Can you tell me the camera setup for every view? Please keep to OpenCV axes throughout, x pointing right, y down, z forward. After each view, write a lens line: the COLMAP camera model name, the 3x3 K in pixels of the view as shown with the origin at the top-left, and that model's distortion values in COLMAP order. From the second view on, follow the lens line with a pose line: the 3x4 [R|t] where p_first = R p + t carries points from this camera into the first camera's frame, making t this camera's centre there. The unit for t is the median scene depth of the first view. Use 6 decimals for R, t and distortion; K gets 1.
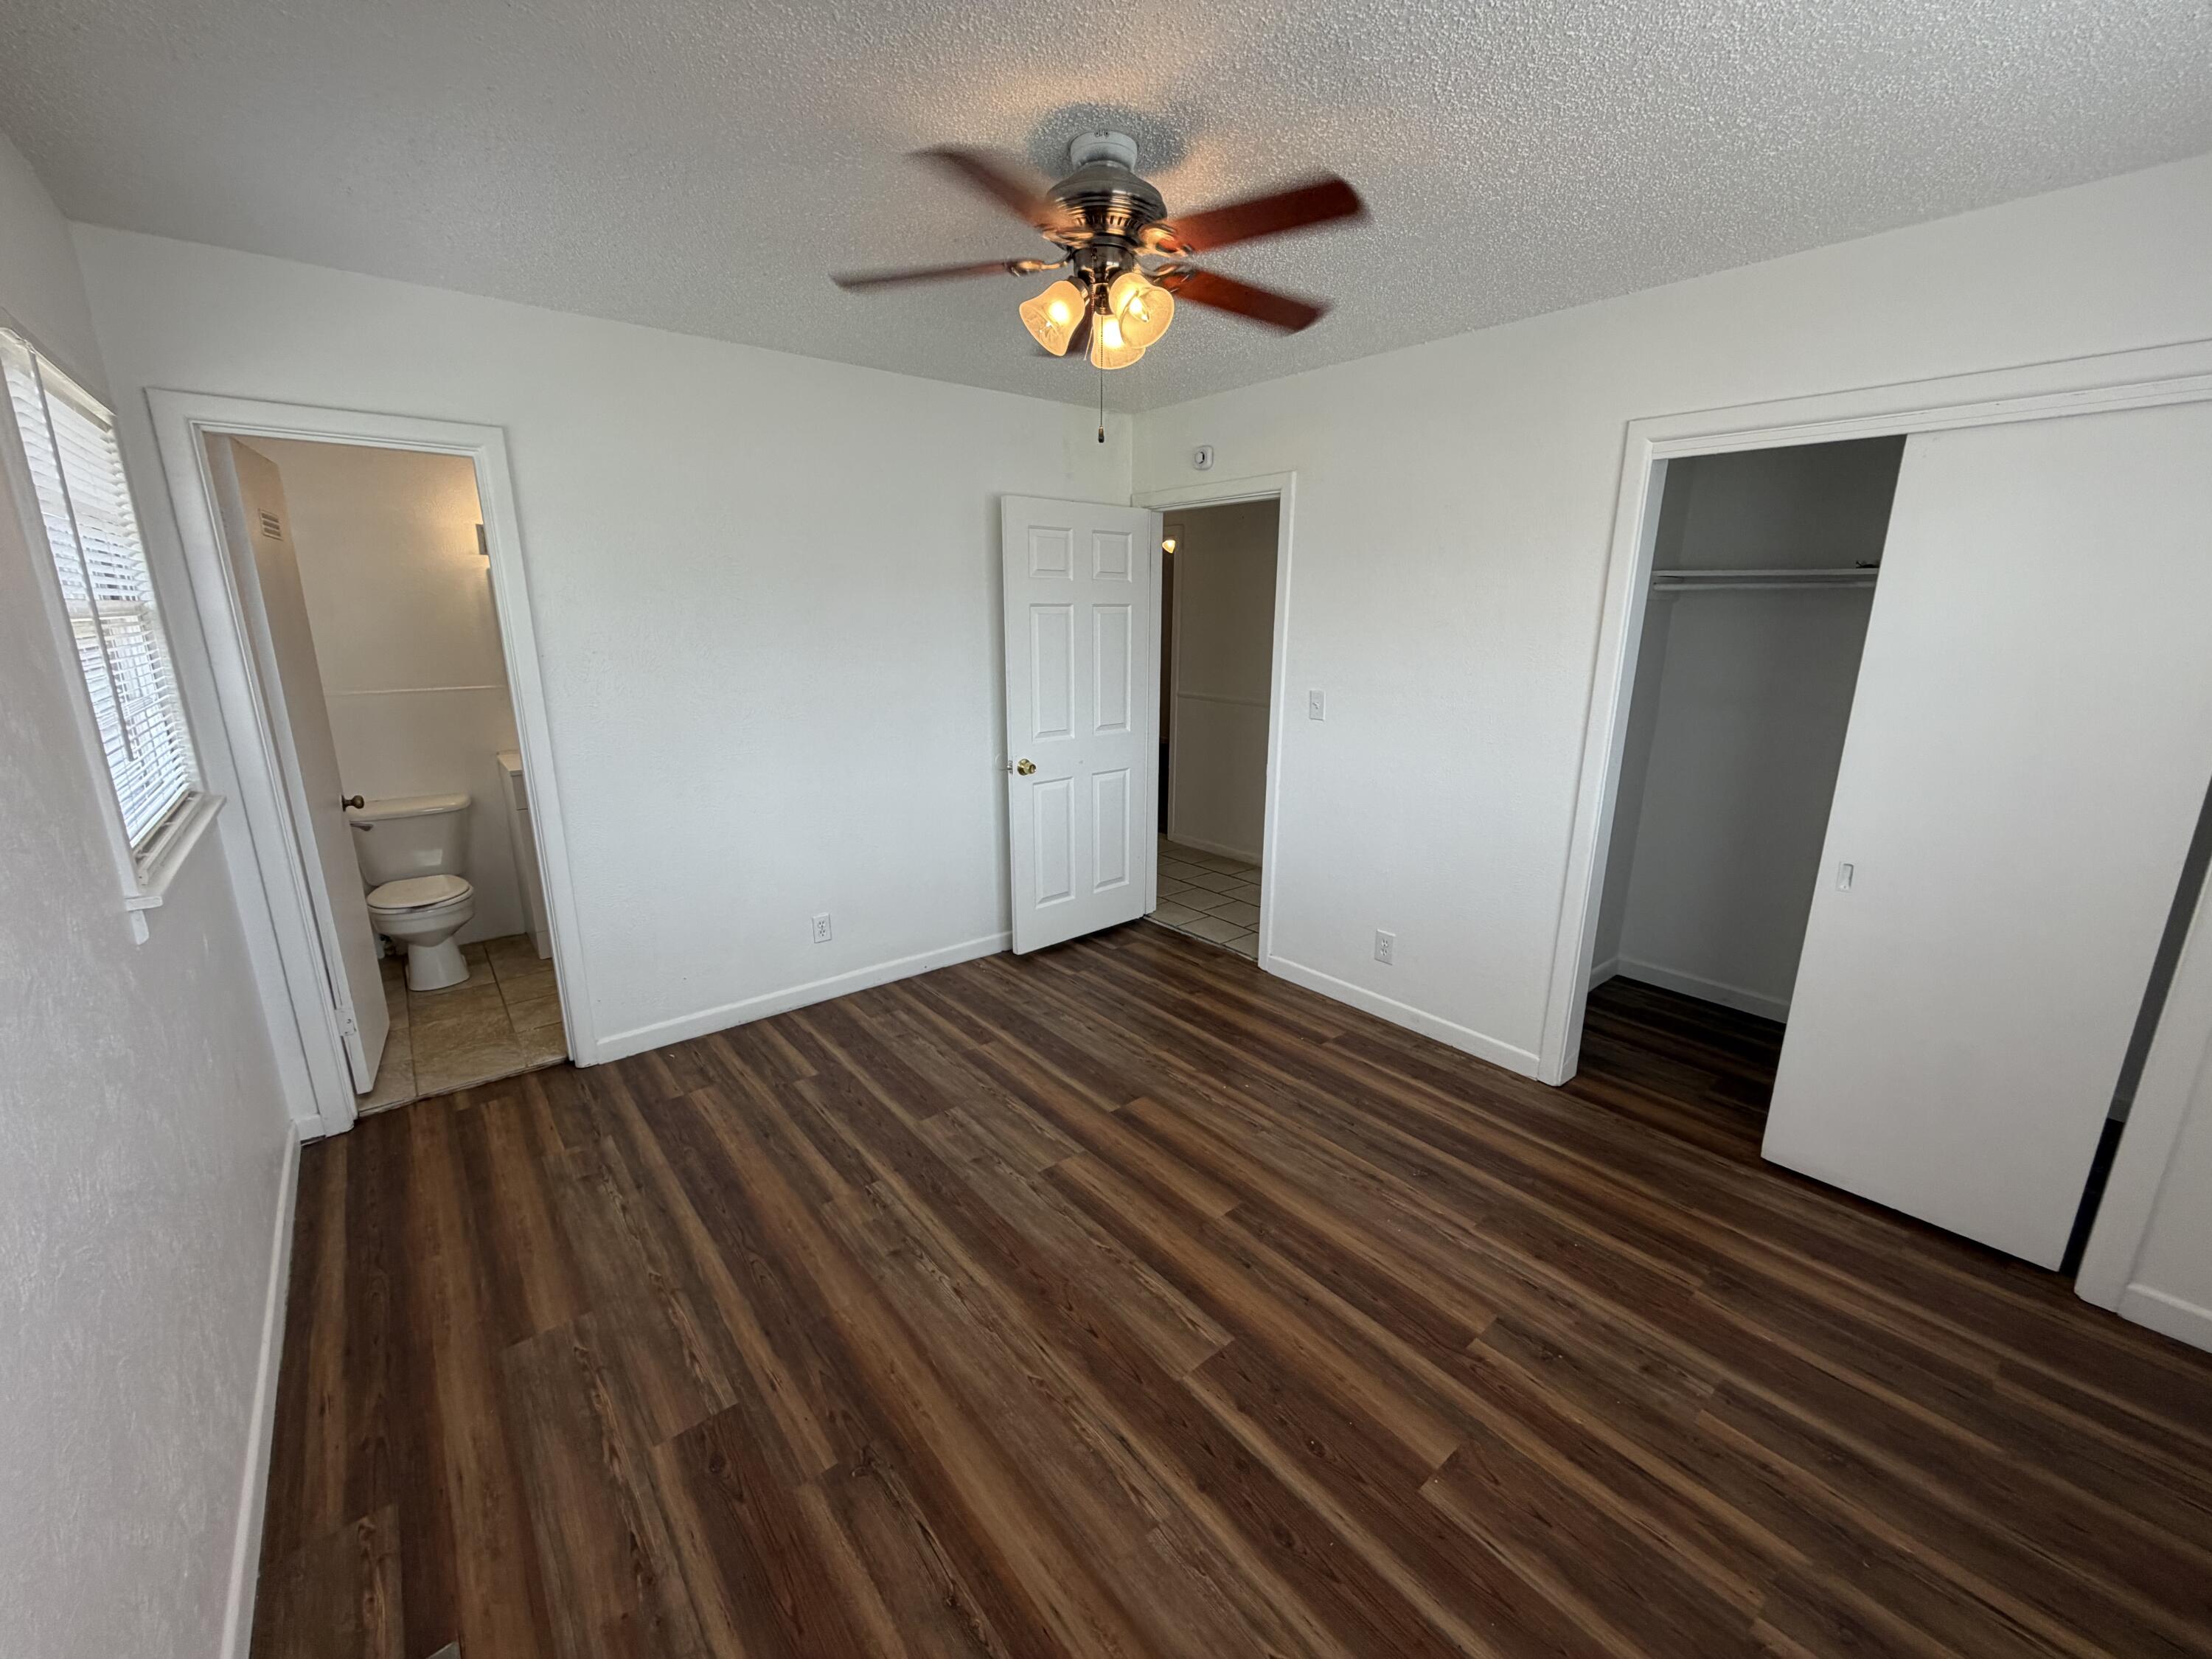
lens RADIAL K [[884.1, 0, 1105.8], [0, 884.1, 834.4], [0, 0, 1]] dist [0.000526, -0.000315]
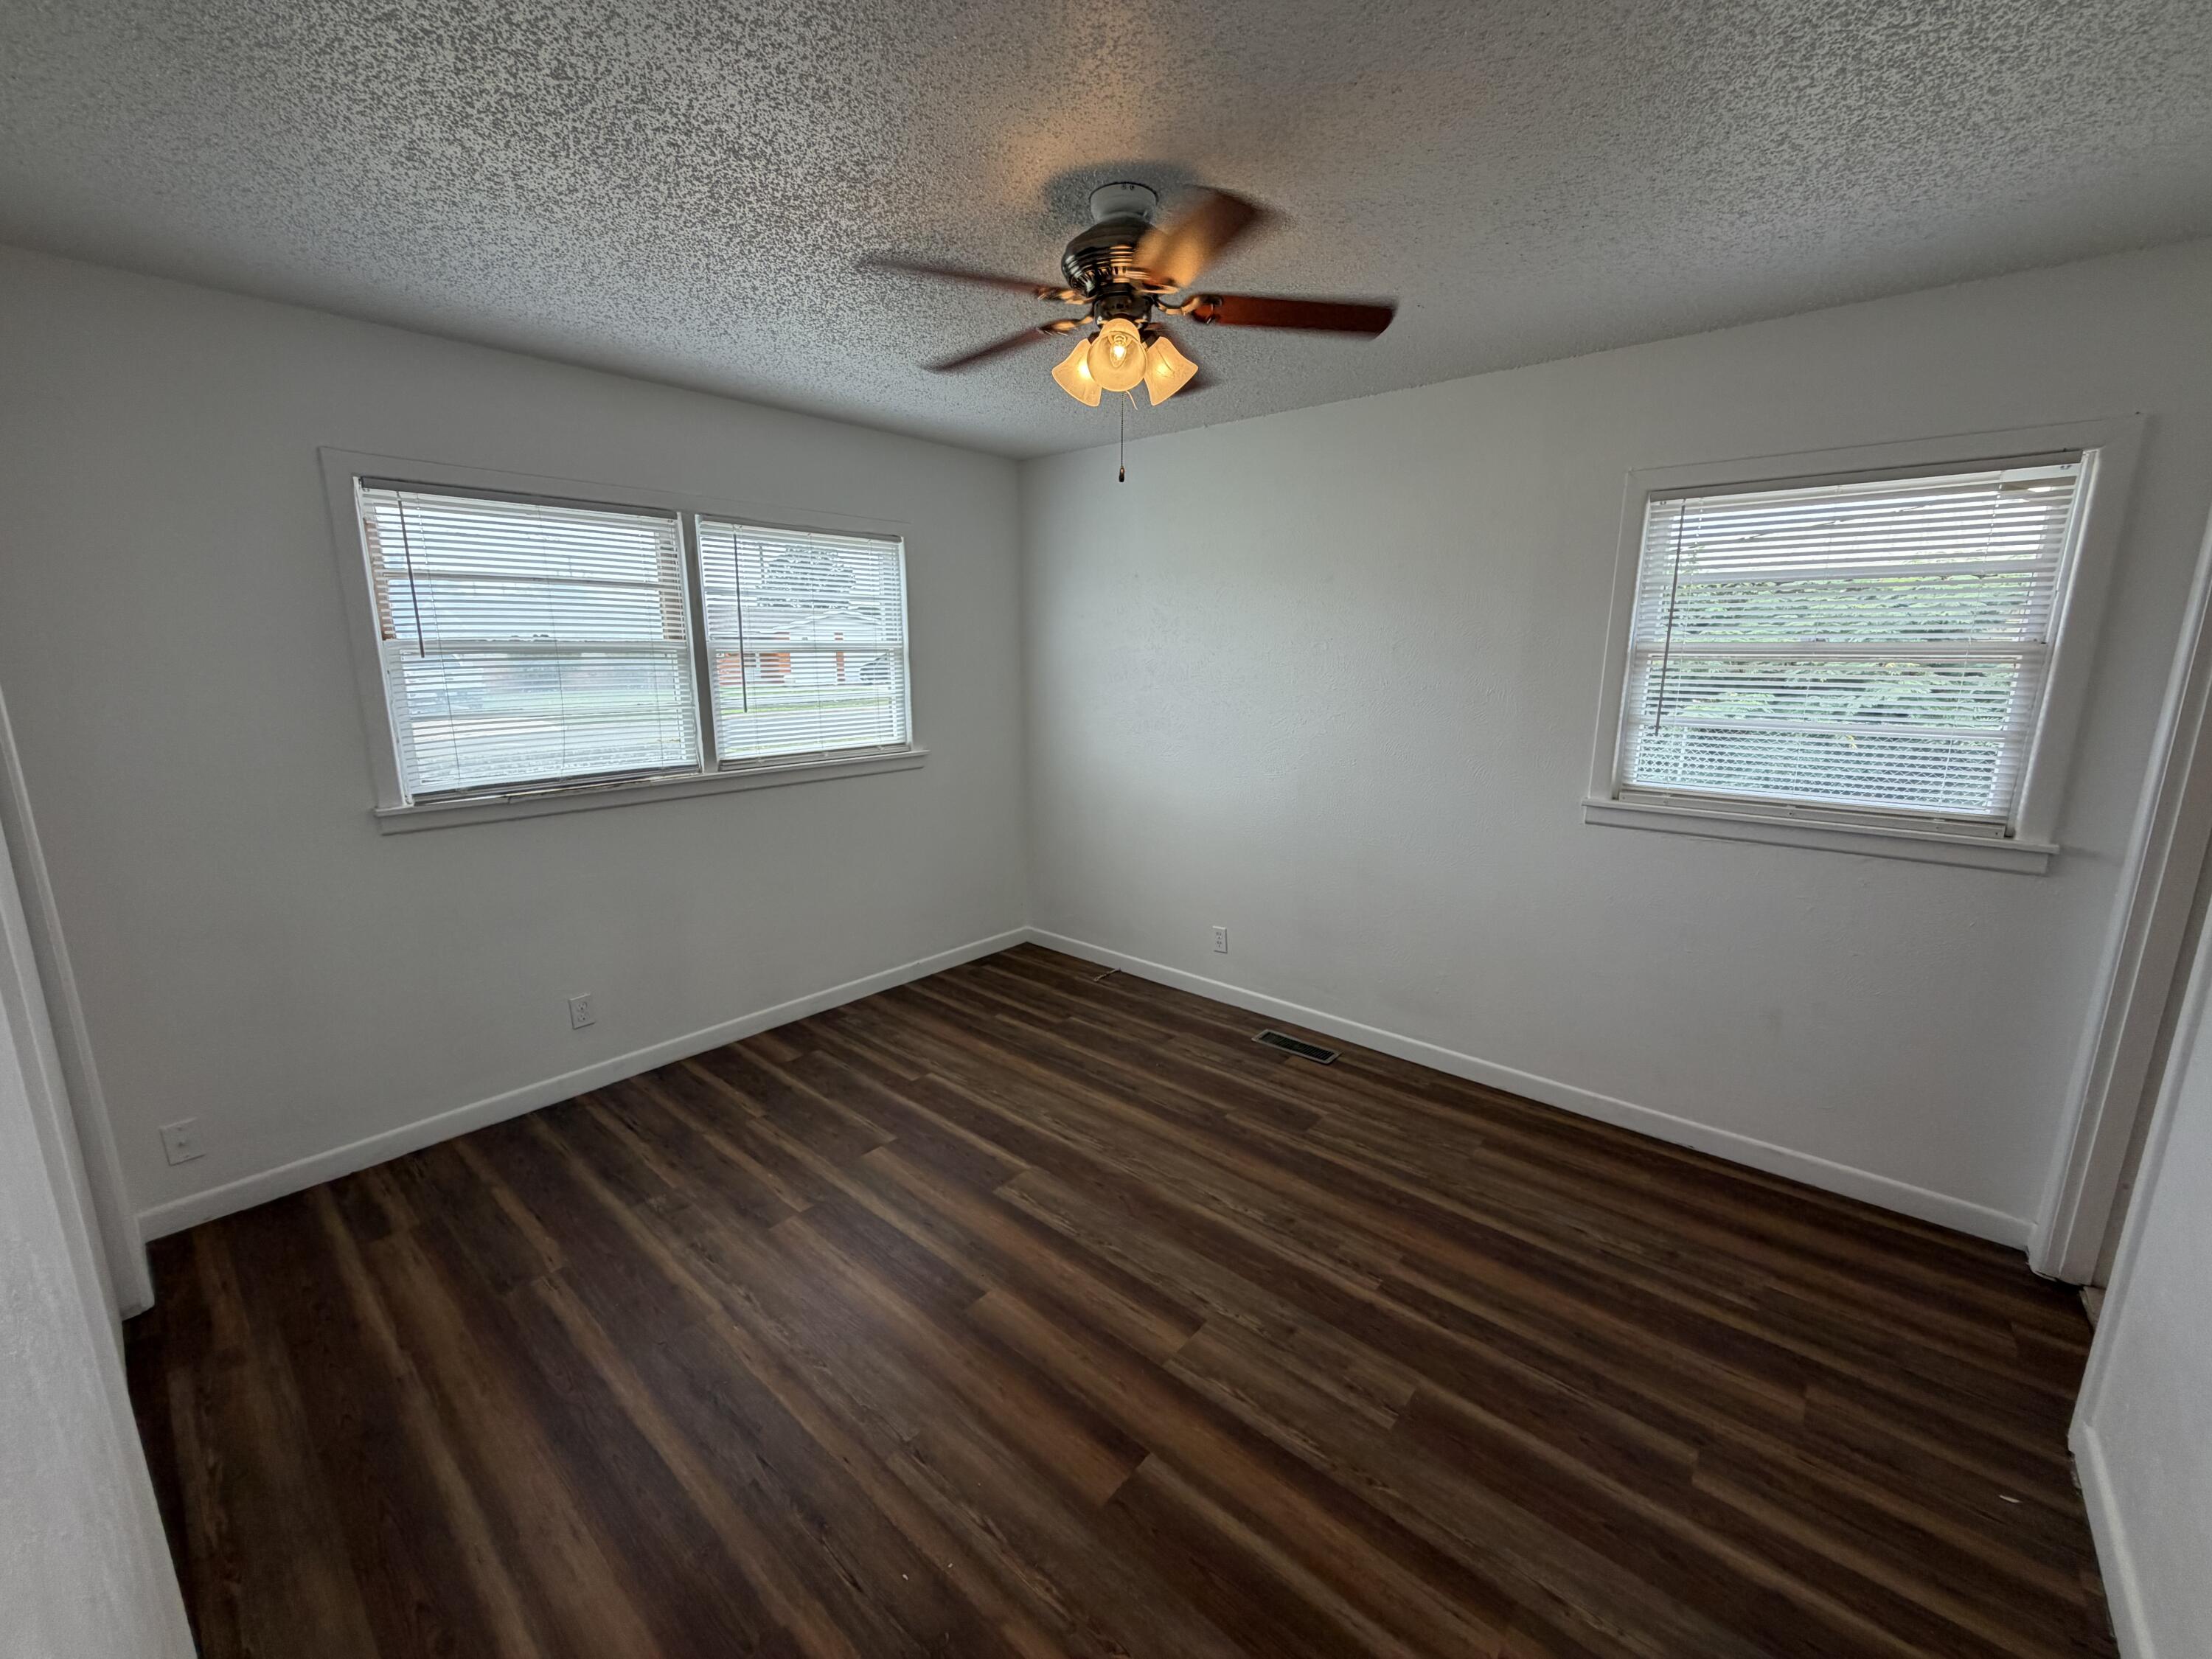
lens RADIAL K [[884.1, 0, 1102.7], [0, 884.1, 820.8], [0, 0, 1]] dist [0.000526, -0.000315]
pose [[-0.986643, 0.024918, -0.160983, 0.149002], [-0.046966, 0.902756, 0.427582, -0.410819], [0.155983, 0.429431, -0.889527, 1.609008]]
